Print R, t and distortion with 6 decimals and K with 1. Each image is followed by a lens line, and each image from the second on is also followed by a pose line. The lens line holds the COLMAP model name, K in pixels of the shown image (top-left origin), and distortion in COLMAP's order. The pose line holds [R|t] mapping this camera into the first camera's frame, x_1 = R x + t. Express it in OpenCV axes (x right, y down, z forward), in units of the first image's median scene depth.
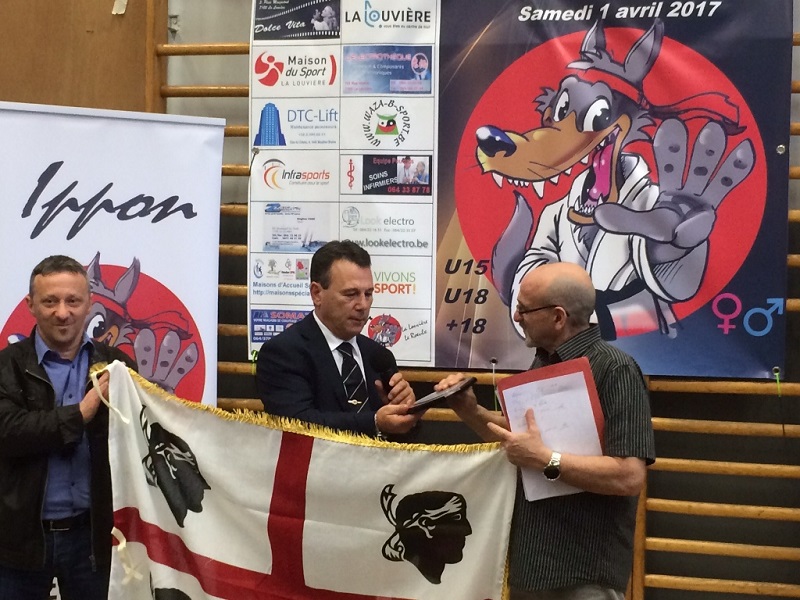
lens RADIAL K [[1341.2, 0, 422.3], [0, 1341.2, 299.6], [0, 0, 1]] dist [0.041661, 0.000000]
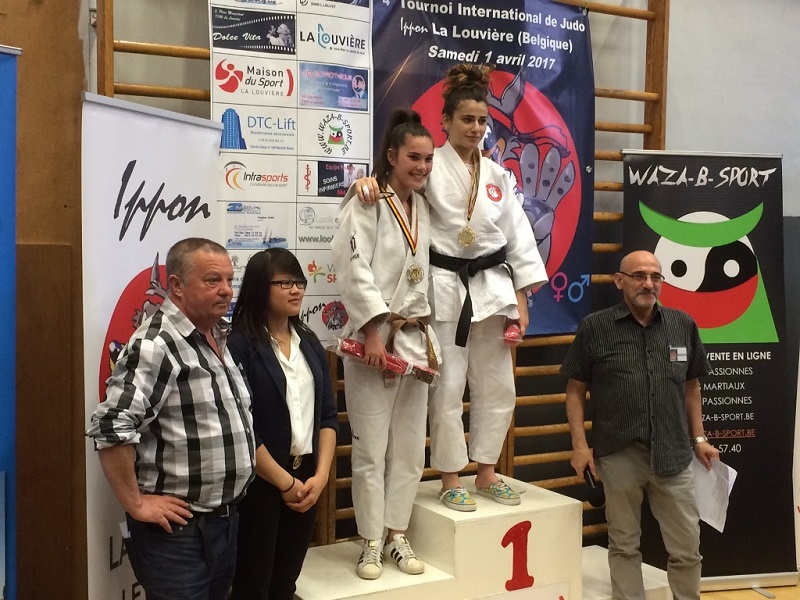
lens RADIAL K [[1053.1, 0, 403.9], [0, 1053.1, 302.4], [0, 0, 1]] dist [0.044359, 0.000000]
pose [[0.737489, -0.054778, 0.673134, -0.615436], [0.032009, 0.998420, 0.046180, -0.028608], [-0.674601, -0.012511, 0.738077, 0.303045]]
